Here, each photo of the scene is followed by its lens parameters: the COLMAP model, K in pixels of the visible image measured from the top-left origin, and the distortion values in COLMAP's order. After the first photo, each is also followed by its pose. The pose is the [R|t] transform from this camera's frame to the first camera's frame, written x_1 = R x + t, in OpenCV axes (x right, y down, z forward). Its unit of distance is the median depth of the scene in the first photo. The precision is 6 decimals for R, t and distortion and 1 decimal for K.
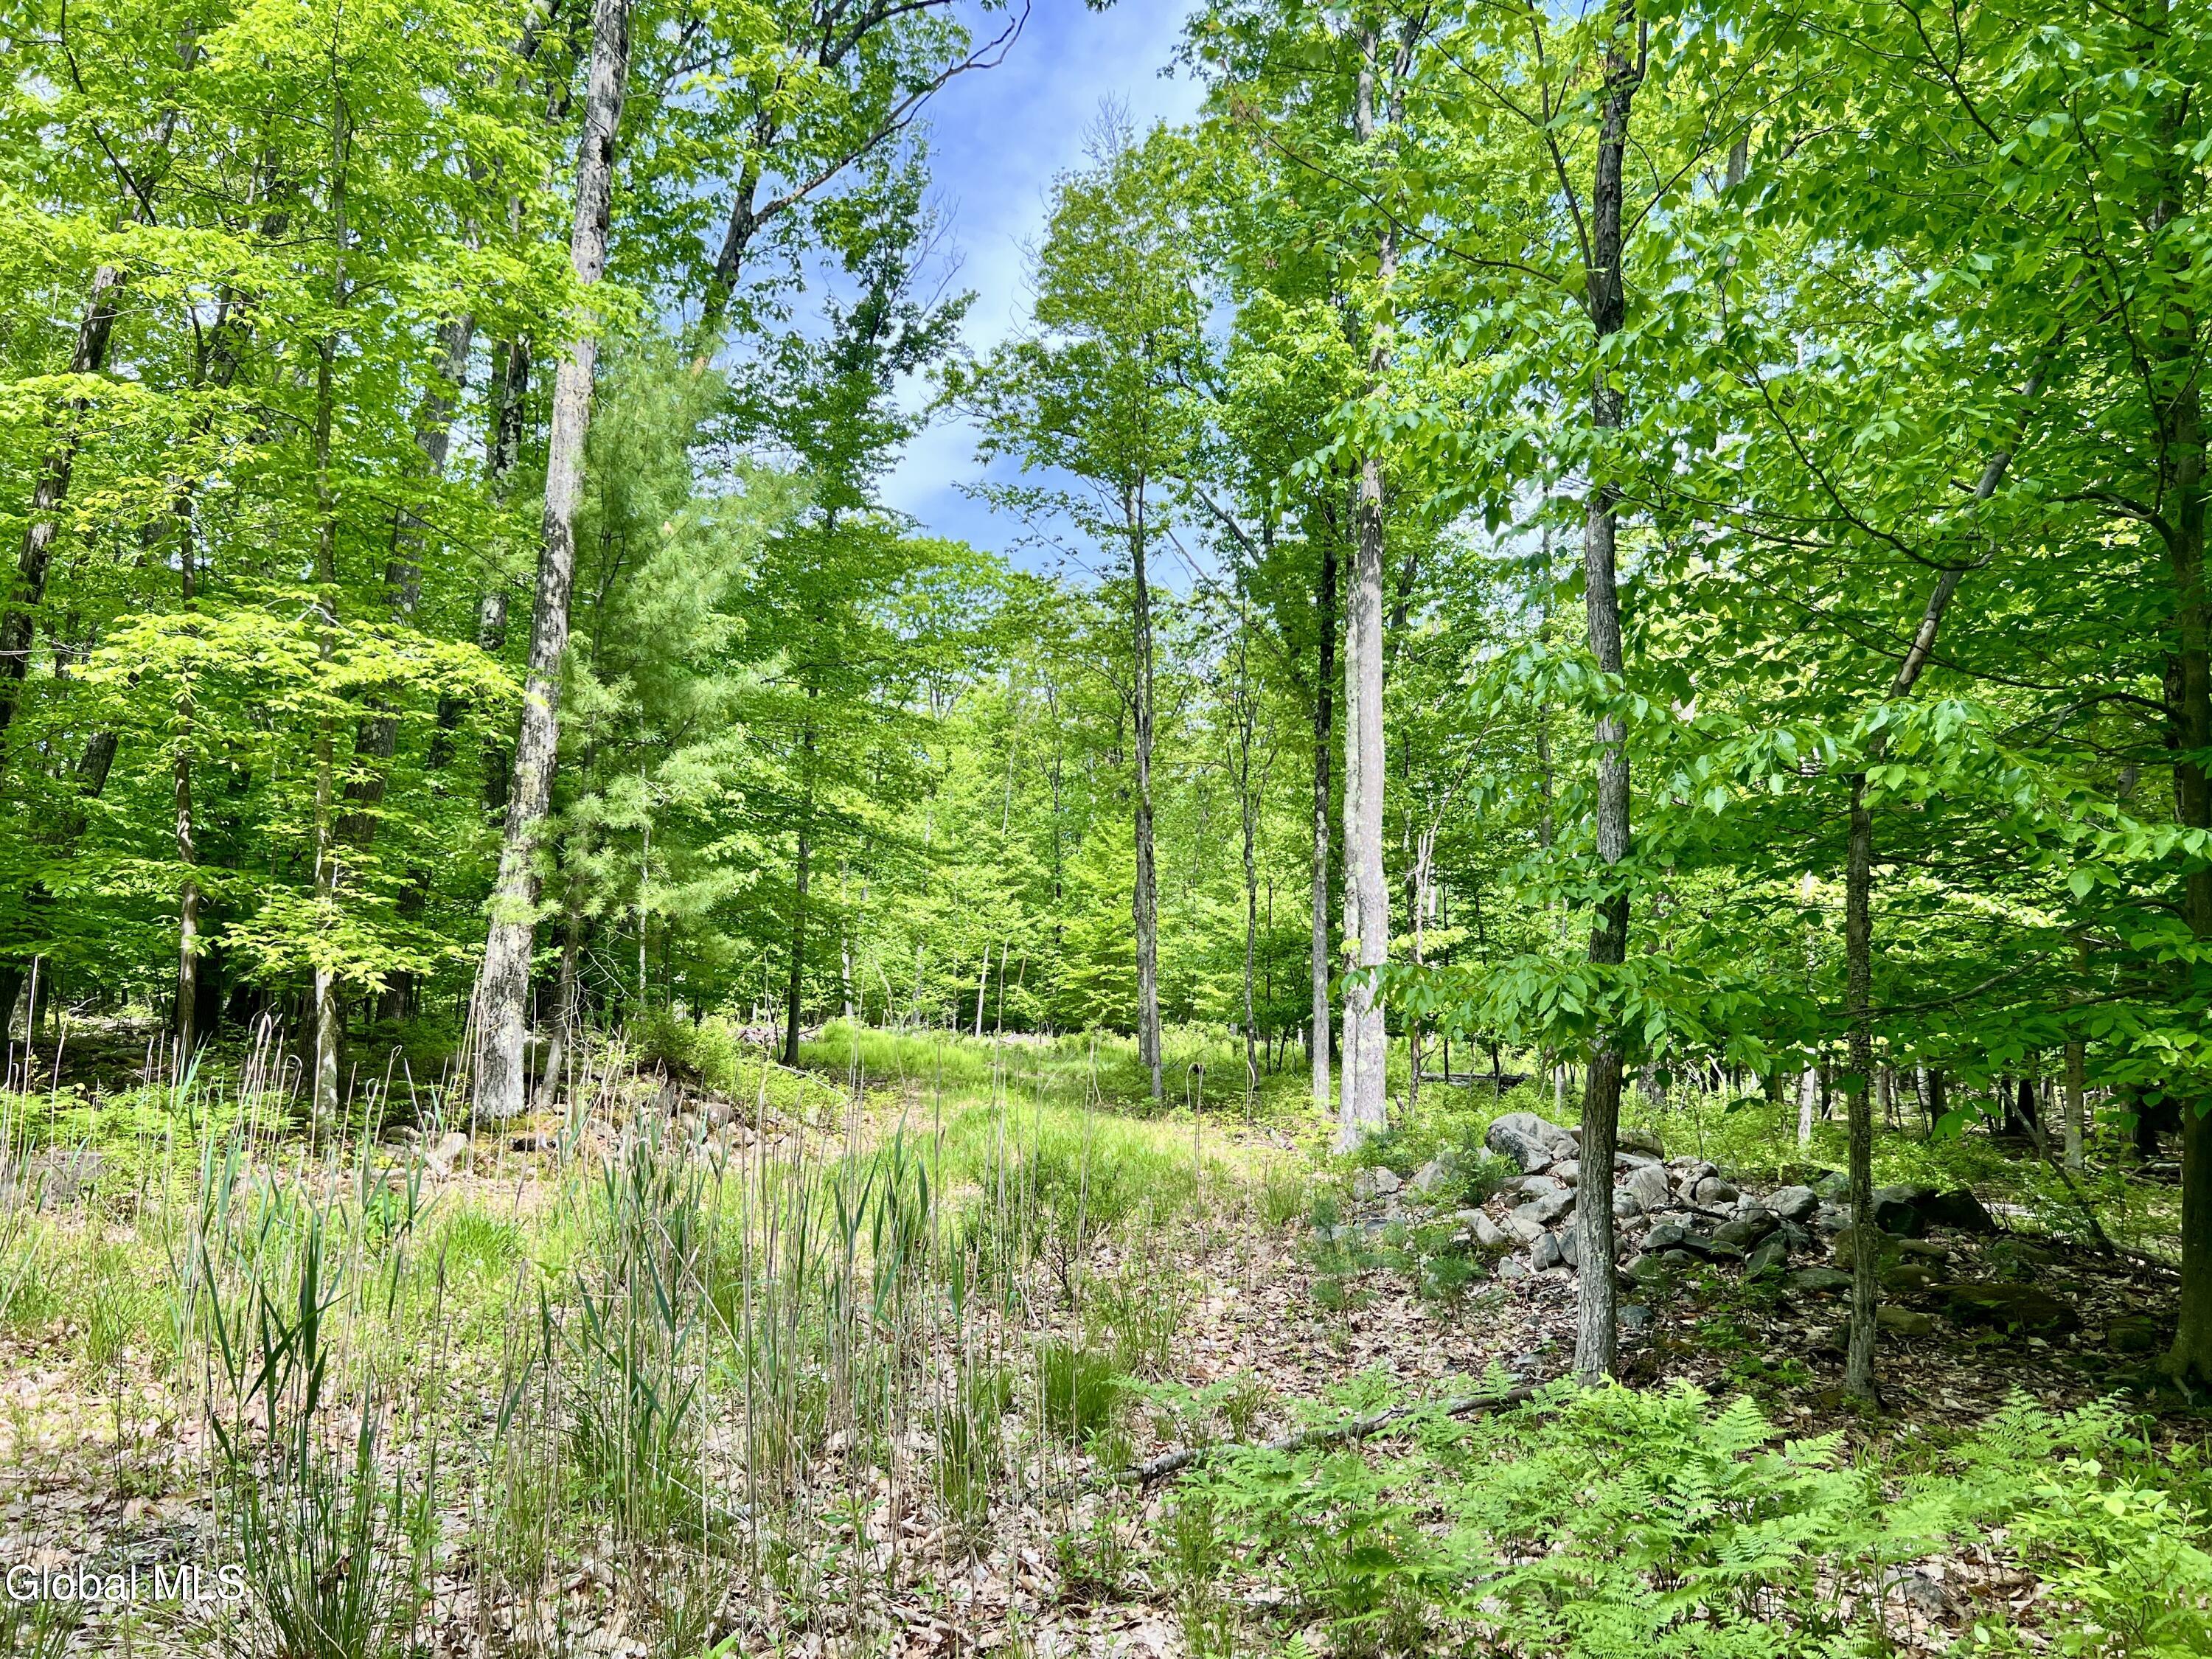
lens RADIAL K [[1670.6, 0, 1106.0], [0, 1670.6, 829.5], [0, 0, 1]] dist [0.109794, -0.000708]
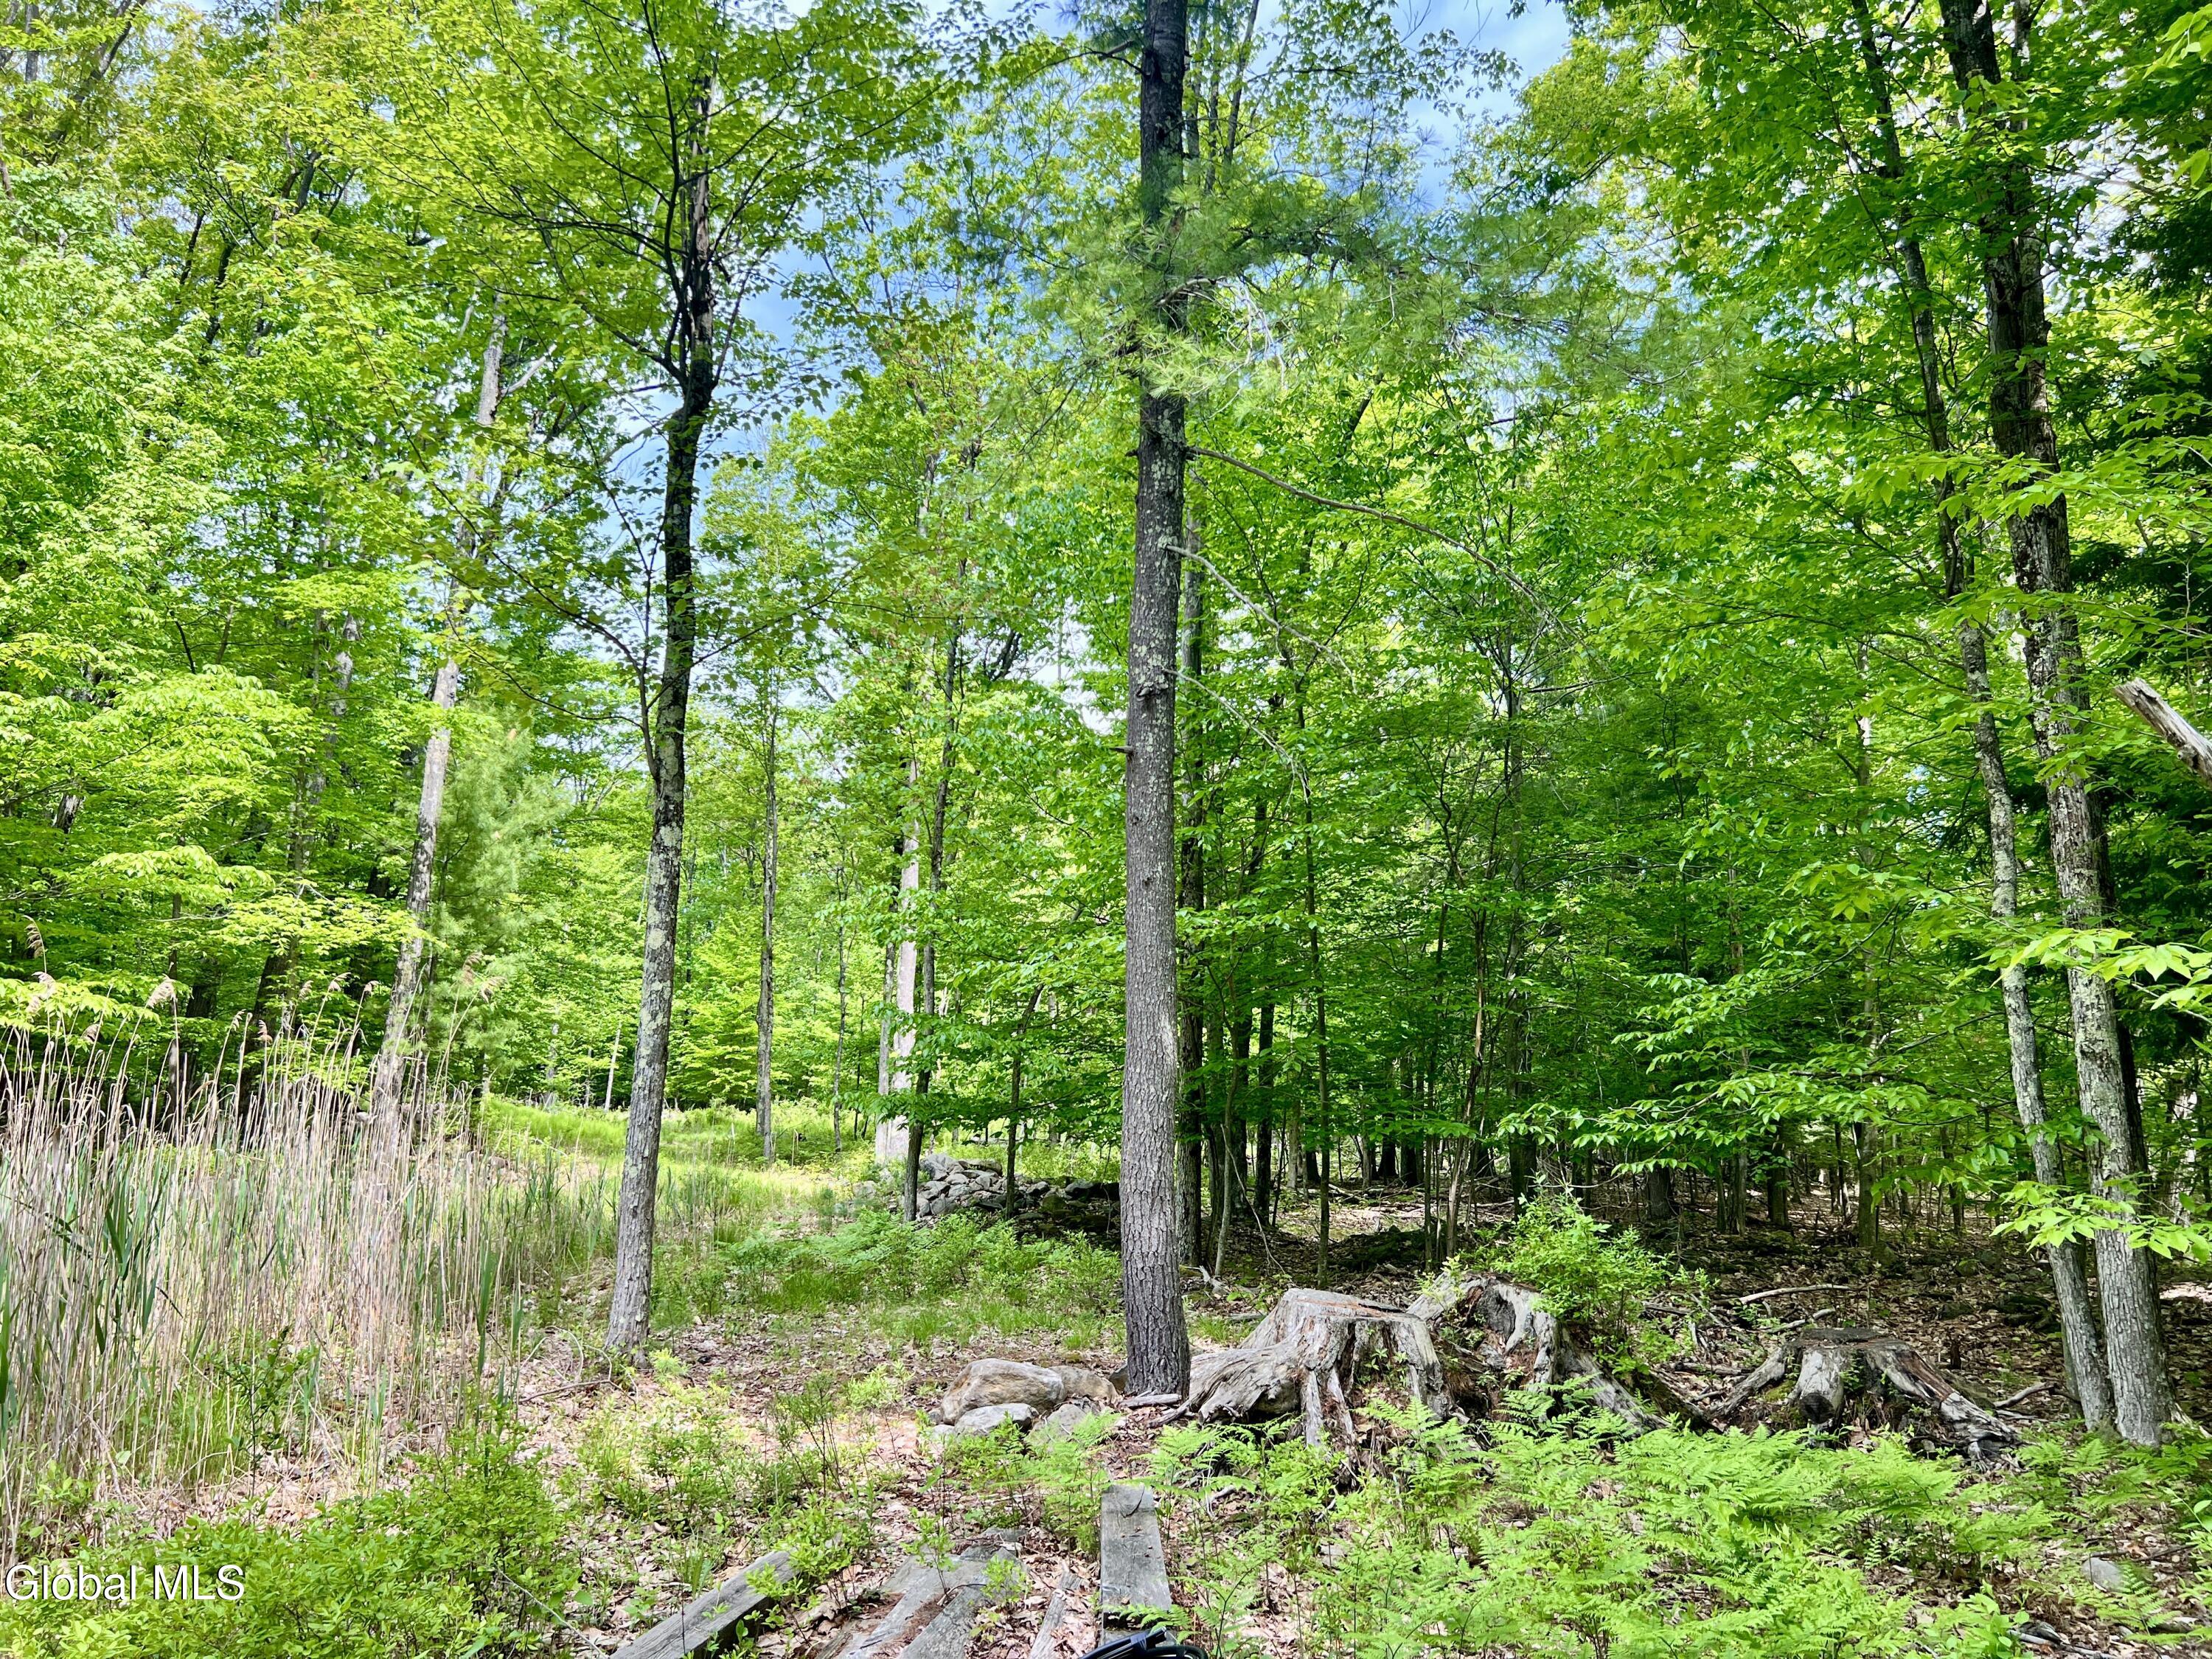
lens RADIAL K [[1670.6, 0, 1106.0], [0, 1670.6, 829.5], [0, 0, 1]] dist [0.109794, -0.000708]
pose [[0.975992, 0.040557, 0.213995, -0.002190], [-0.031677, 0.998495, -0.044767, -0.023871], [-0.215489, 0.036913, 0.975808, -0.178635]]
